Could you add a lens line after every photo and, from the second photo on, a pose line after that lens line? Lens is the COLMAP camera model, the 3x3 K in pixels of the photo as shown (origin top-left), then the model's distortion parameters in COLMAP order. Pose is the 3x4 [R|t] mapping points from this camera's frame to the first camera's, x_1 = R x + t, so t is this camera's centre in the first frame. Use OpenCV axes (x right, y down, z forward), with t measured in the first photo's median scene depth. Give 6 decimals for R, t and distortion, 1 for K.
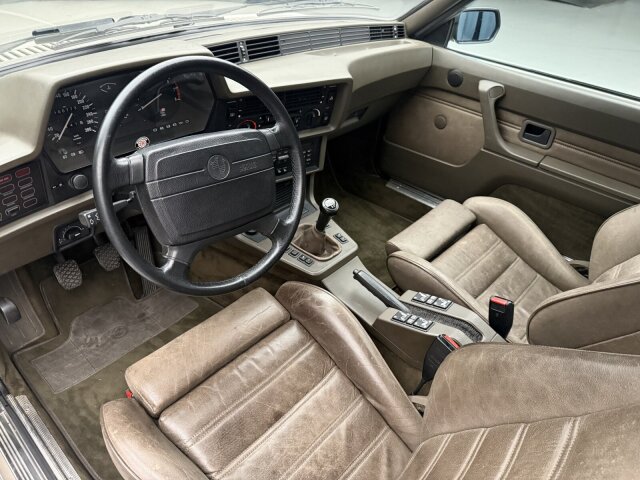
lens RADIAL K [[451.8, 0, 320.0], [0, 451.8, 240.0], [0, 0, 1]] dist [0.126903, -0.224247]
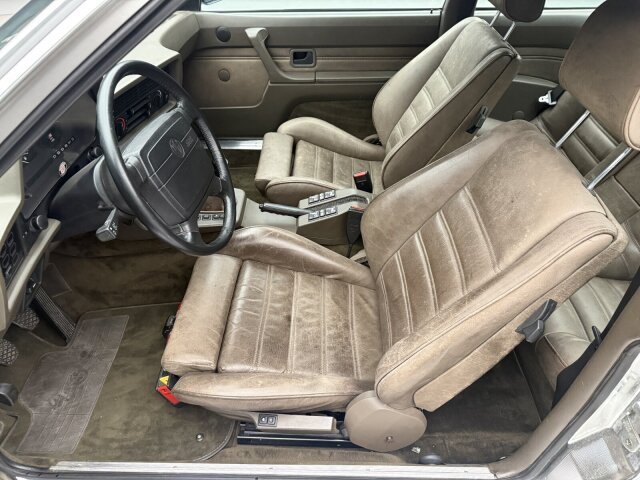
lens RADIAL K [[451.8, 0, 320.0], [0, 451.8, 240.0], [0, 0, 1]] dist [0.126903, -0.224247]
pose [[0.749959, -0.482052, 0.452976, -0.361215], [0.449368, 0.873792, 0.185893, -0.003858], [-0.485416, 0.064141, 0.871927, -0.119669]]
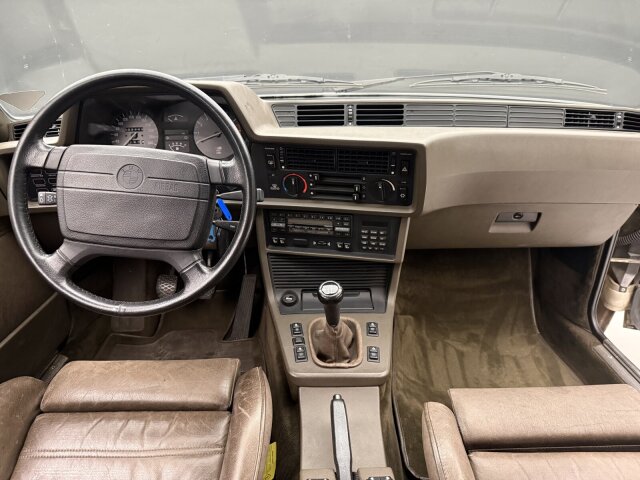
lens RADIAL K [[451.8, 0, 320.0], [0, 451.8, 240.0], [0, 0, 1]] dist [0.126903, -0.224247]
pose [[0.680341, 0.217674, -0.699824, 0.450695], [-0.393273, 0.914187, -0.097975, -0.063871], [0.618443, 0.341879, 0.707564, 0.374239]]
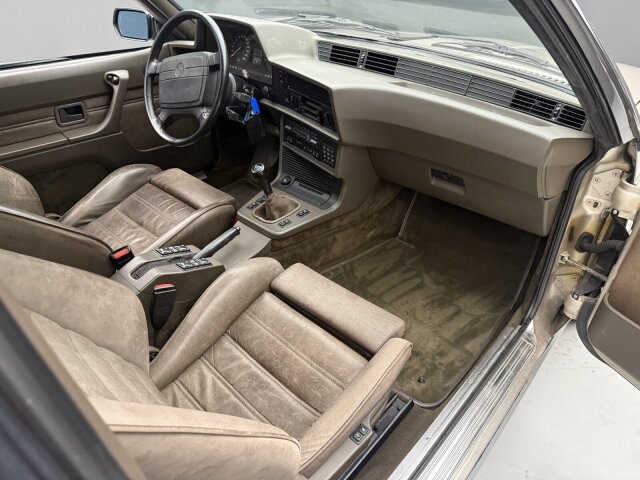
lens RADIAL K [[451.8, 0, 320.0], [0, 451.8, 240.0], [0, 0, 1]] dist [0.126903, -0.224247]
pose [[0.011232, 0.485970, -0.873903, 1.007404], [-0.623074, 0.686952, 0.374000, -0.432125], [0.782082, 0.540306, 0.310511, 0.745174]]
